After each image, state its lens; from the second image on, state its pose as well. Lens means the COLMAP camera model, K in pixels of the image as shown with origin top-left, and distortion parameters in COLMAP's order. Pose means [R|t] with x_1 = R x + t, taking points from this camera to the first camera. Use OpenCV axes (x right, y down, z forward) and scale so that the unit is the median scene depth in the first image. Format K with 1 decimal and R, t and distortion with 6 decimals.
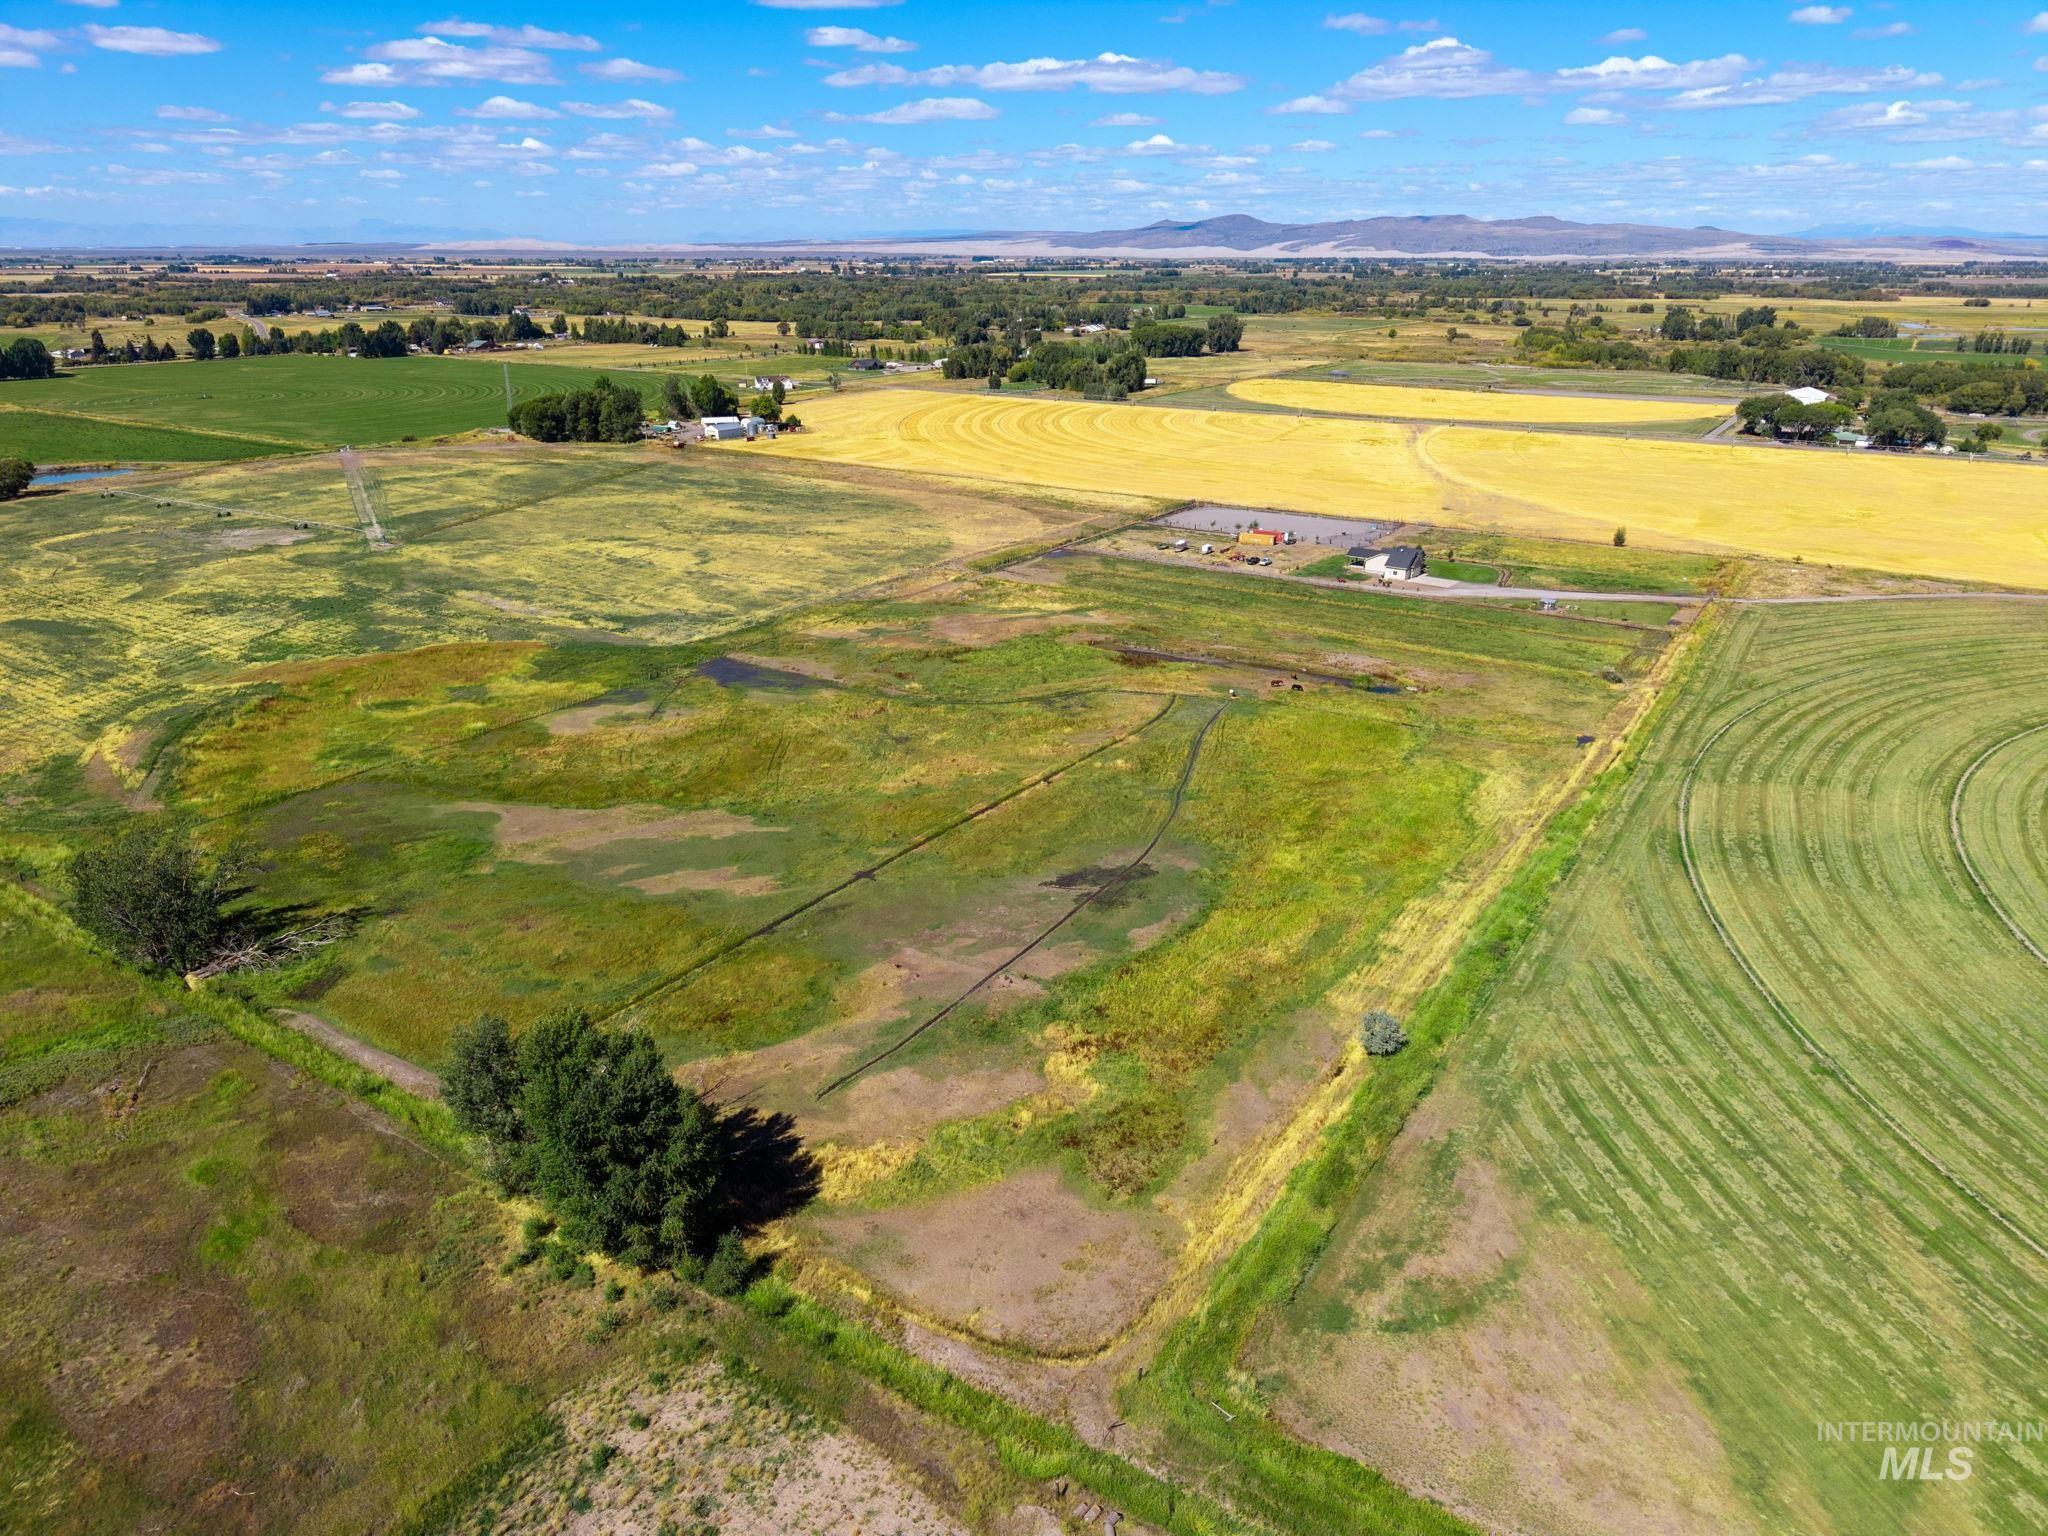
lens RADIAL K [[1368.6, 0, 1015.7], [0, 1368.6, 770.3], [0, 0, 1]] dist [0.022586, -0.016154]
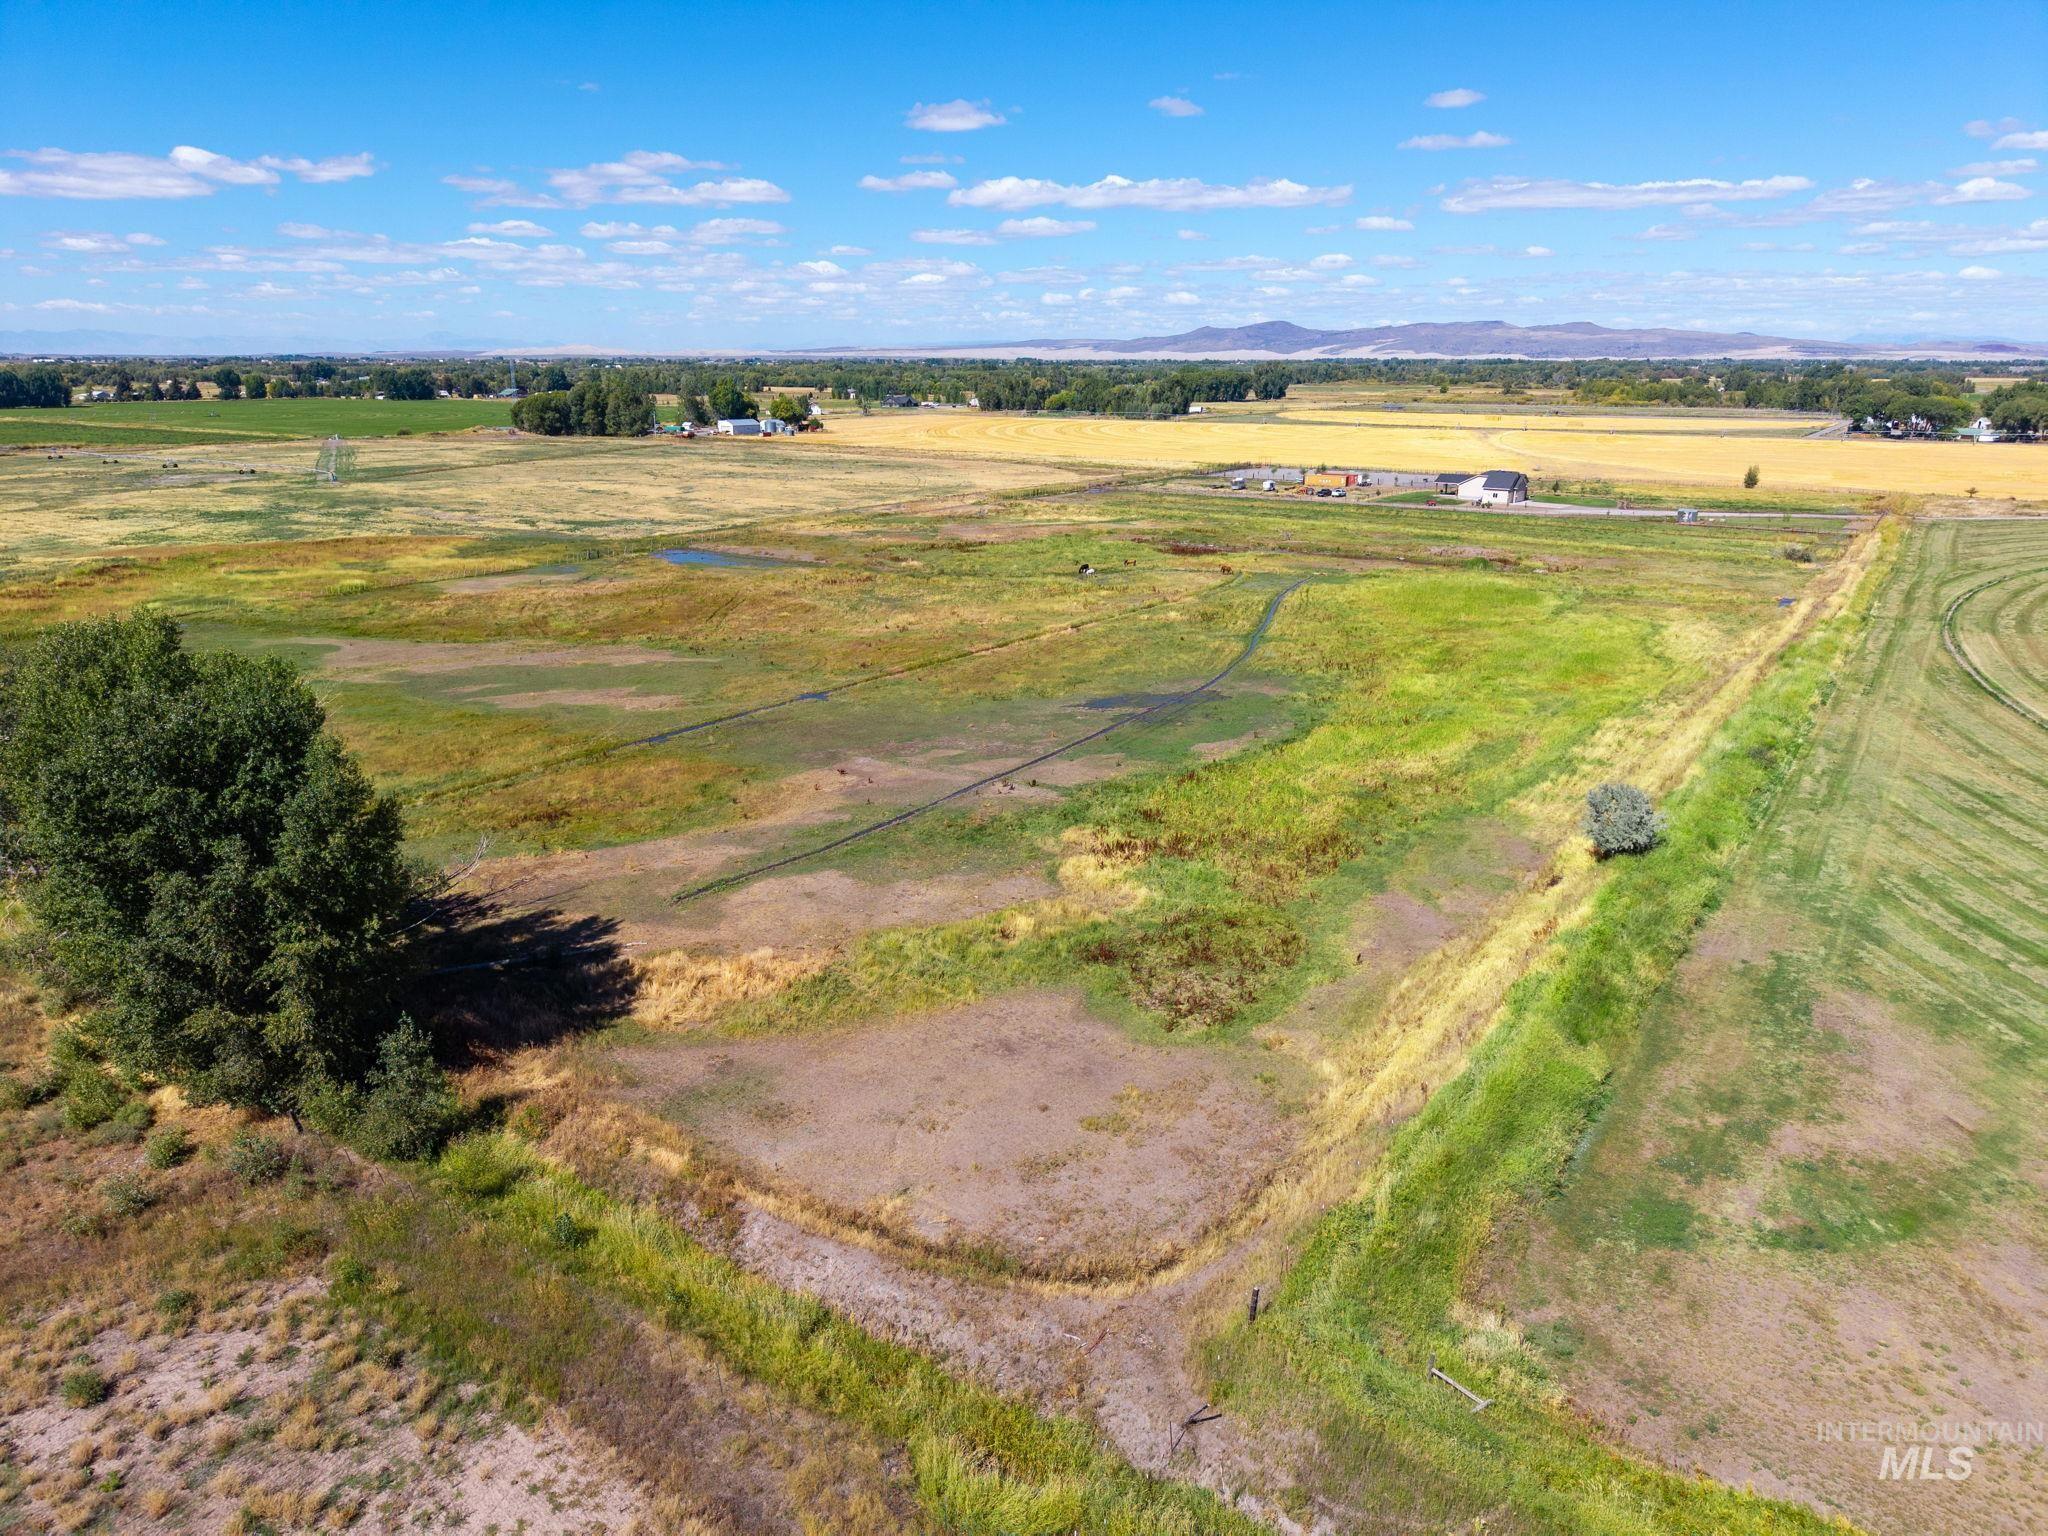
lens RADIAL K [[1368.6, 0, 1015.7], [0, 1368.6, 770.3], [0, 0, 1]] dist [0.022586, -0.016154]
pose [[0.999543, 0.007634, -0.029260, 0.019512], [-0.009693, 0.997435, -0.070914, 0.218749], [0.028643, 0.071165, 0.997053, 0.400564]]
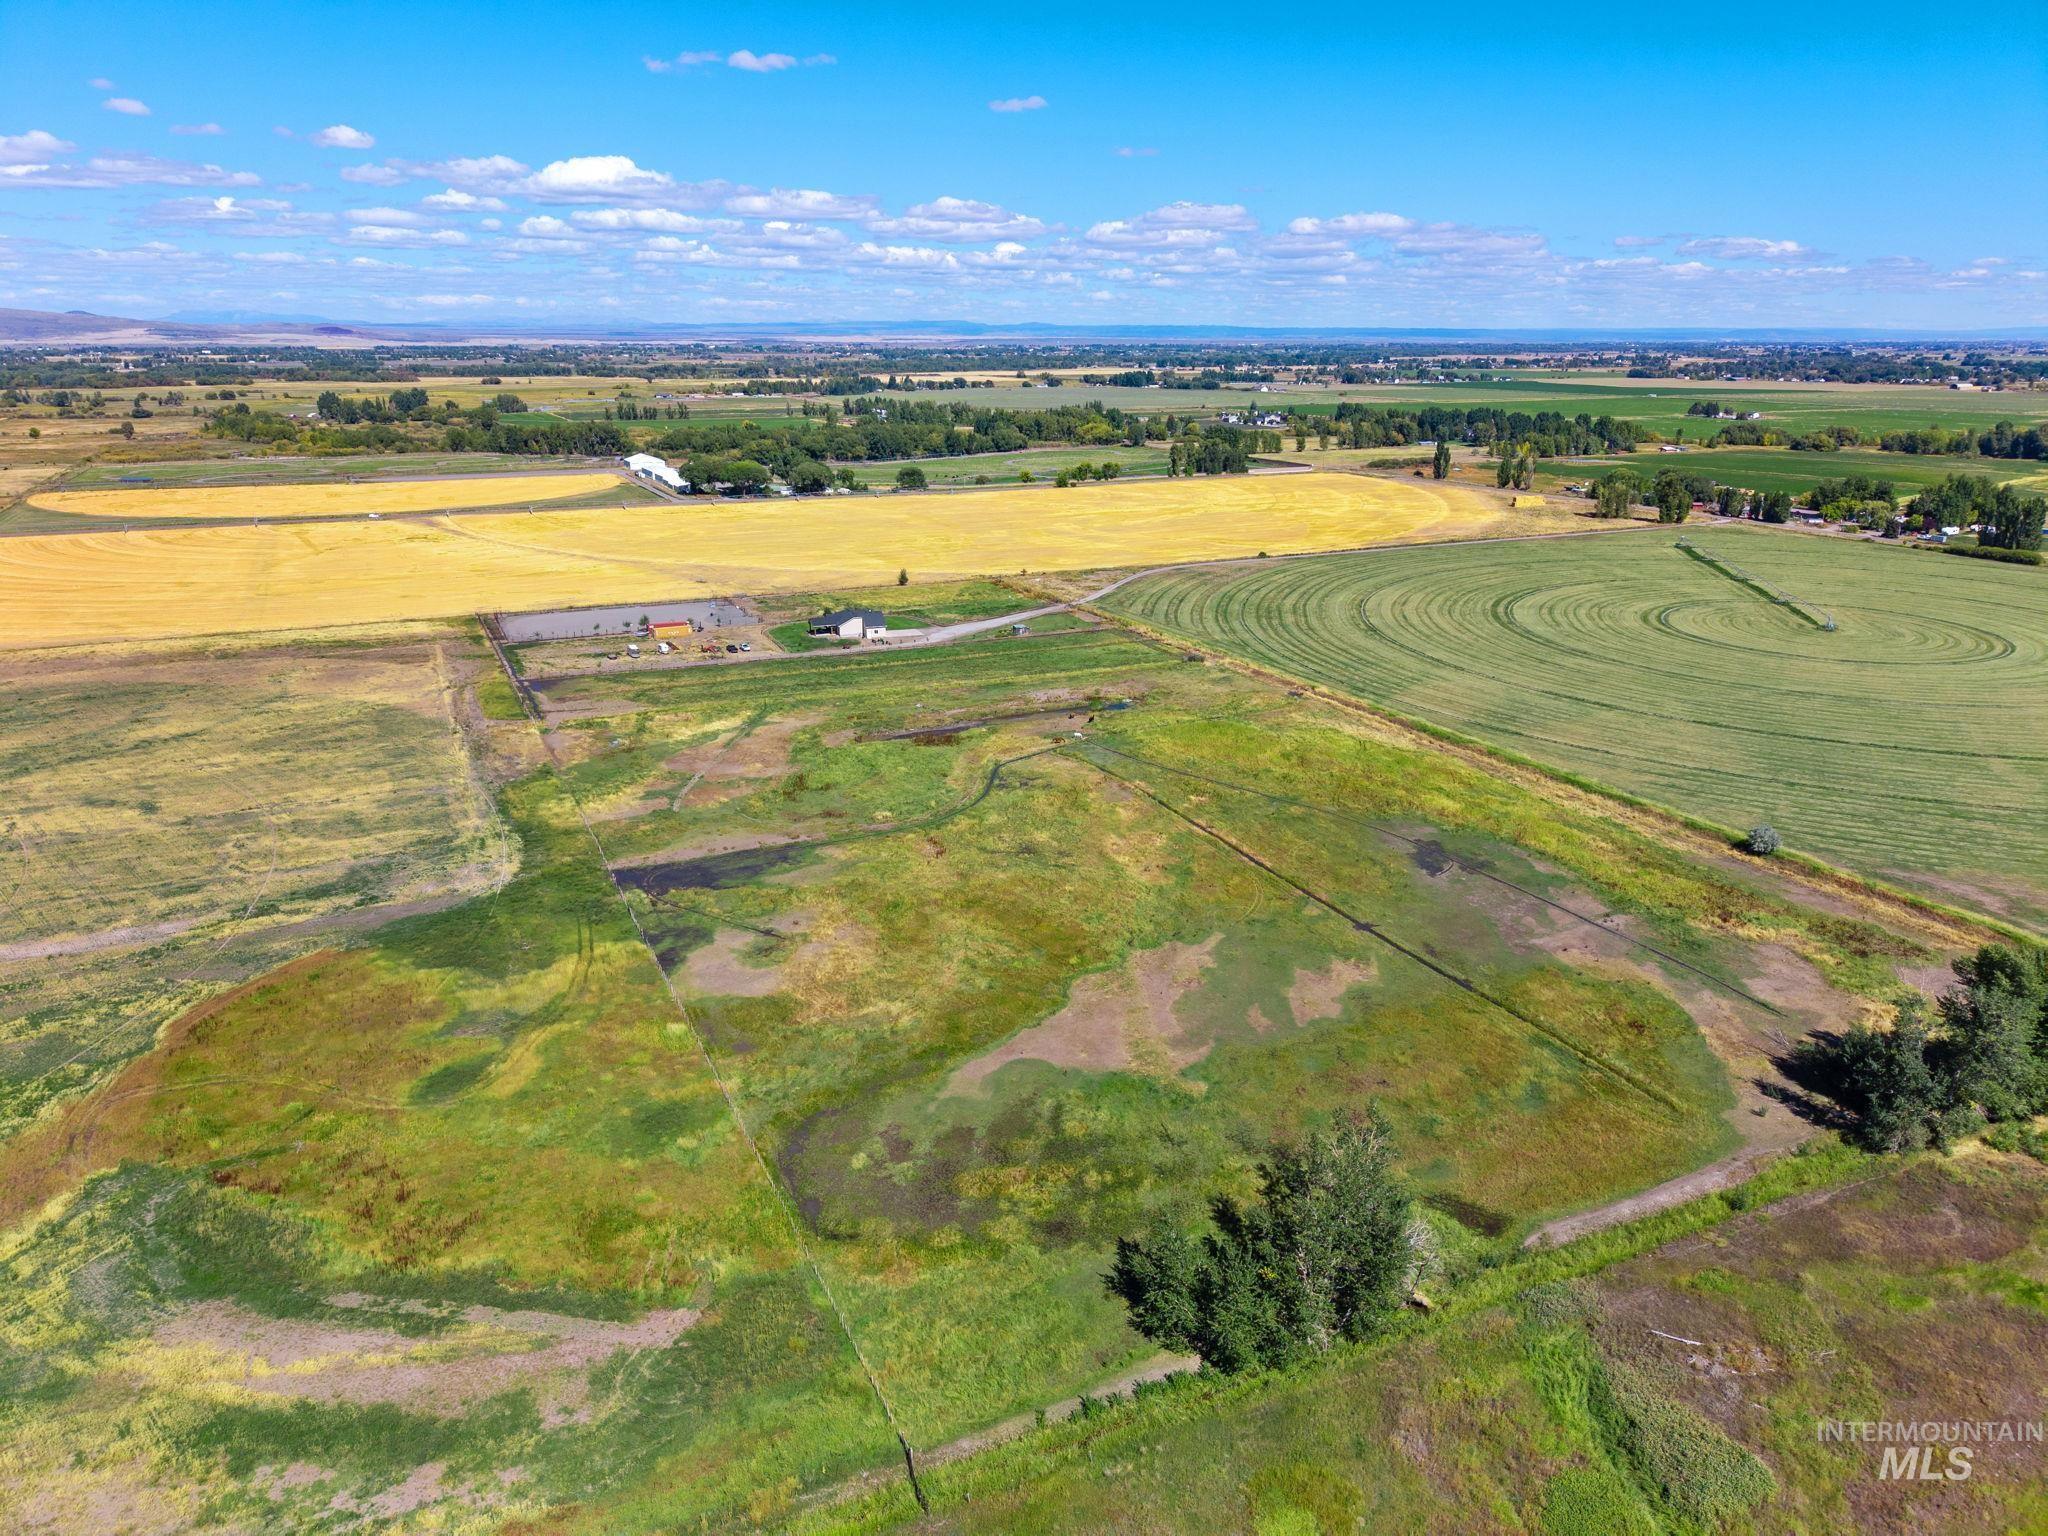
lens RADIAL K [[1368.6, 0, 1015.7], [0, 1368.6, 770.3], [0, 0, 1]] dist [0.022586, -0.016154]
pose [[0.524029, -0.258525, 0.811516, -1.411781], [0.303066, 0.947056, 0.106002, -0.299584], [-0.795955, 0.190395, 0.574635, 0.786282]]
